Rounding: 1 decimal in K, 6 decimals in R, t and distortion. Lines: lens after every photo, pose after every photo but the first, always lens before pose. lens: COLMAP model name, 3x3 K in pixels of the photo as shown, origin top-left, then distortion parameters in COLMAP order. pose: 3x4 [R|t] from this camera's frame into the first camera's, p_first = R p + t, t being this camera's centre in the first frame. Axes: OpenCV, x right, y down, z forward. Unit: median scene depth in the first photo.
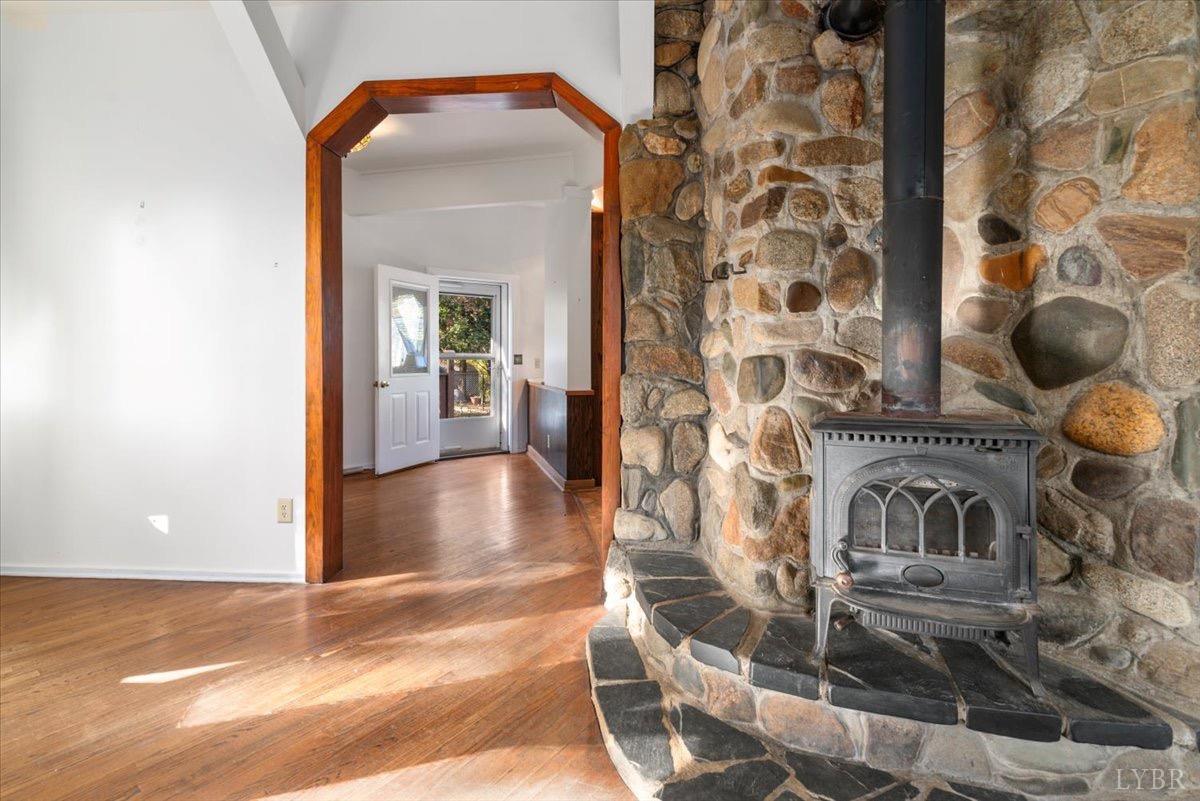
lens RADIAL K [[543.6, 0, 613.7], [0, 543.6, 363.8], [0, 0, 1]] dist [0.012723, -0.001139]
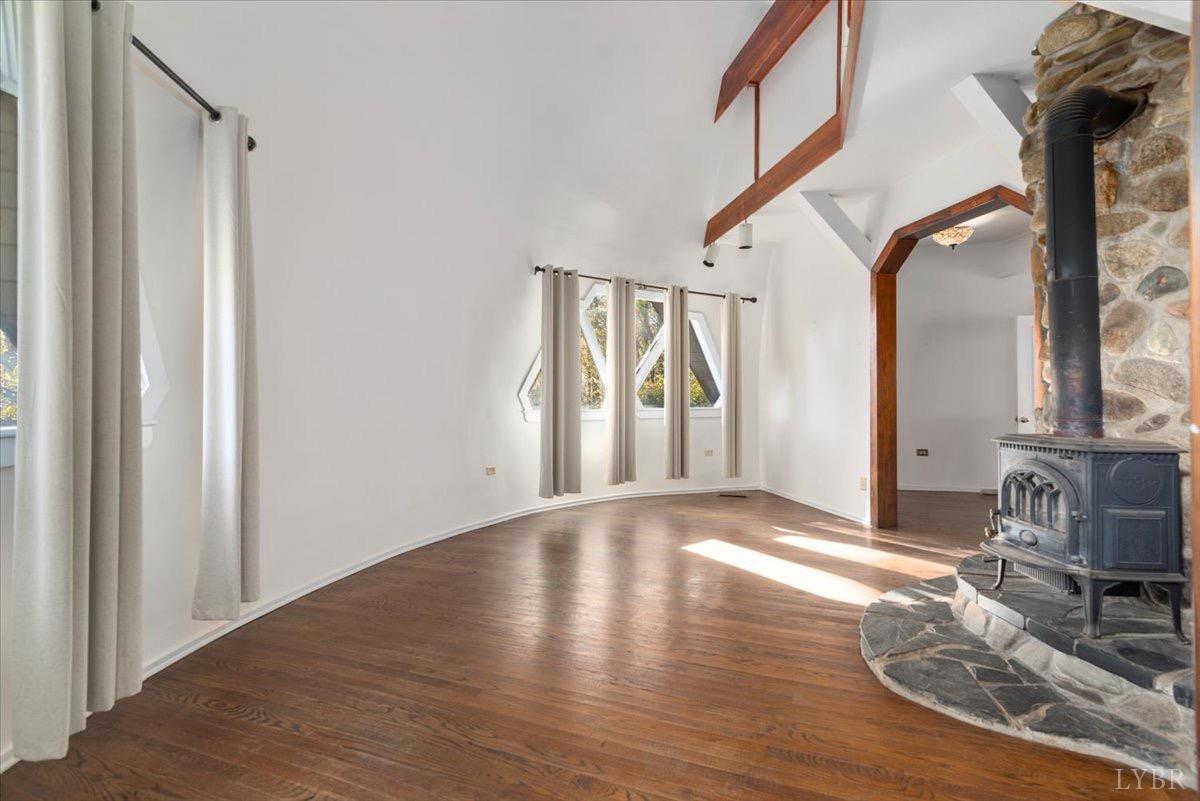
lens RADIAL K [[543.6, 0, 599.3], [0, 543.6, 397.0], [0, 0, 1]] dist [0.012723, -0.001139]
pose [[0.250247, 0.000511, -0.968182, 1.308615], [-0.016704, 0.999853, -0.003790, 0.019299], [0.968038, 0.017121, 0.250219, -0.399415]]
